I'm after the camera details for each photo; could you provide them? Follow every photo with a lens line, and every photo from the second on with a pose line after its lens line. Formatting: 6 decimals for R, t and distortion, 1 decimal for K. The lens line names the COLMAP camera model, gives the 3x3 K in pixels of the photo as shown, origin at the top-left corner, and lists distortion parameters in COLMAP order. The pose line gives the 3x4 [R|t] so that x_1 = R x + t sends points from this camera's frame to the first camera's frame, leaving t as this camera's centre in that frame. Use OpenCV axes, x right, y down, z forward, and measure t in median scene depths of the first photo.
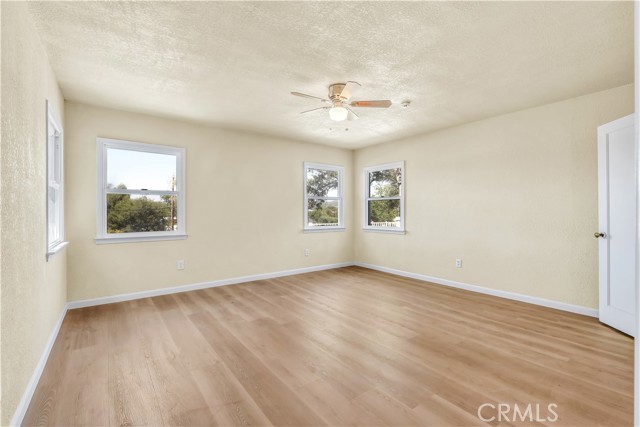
lens RADIAL K [[287.0, 0, 320.0], [0, 287.0, 213.5], [0, 0, 1]] dist [0.001267, -0.000006]
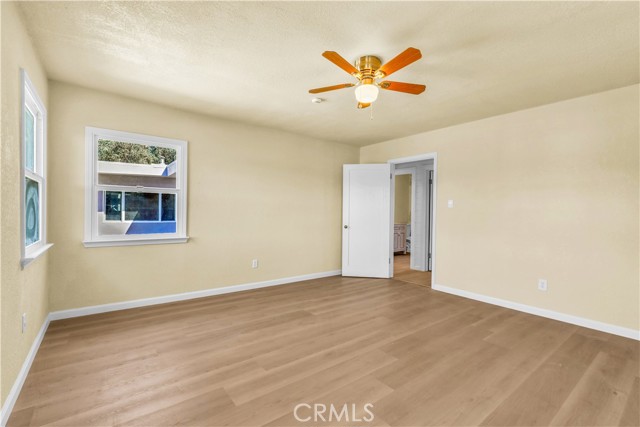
lens RADIAL K [[287.0, 0, 320.0], [0, 287.0, 213.5], [0, 0, 1]] dist [0.001267, -0.000006]
pose [[-0.021520, -0.007487, 0.999740, -0.697189], [-0.009037, 0.999933, 0.007294, -0.016041], [-0.999728, -0.008877, -0.021586, 1.063364]]
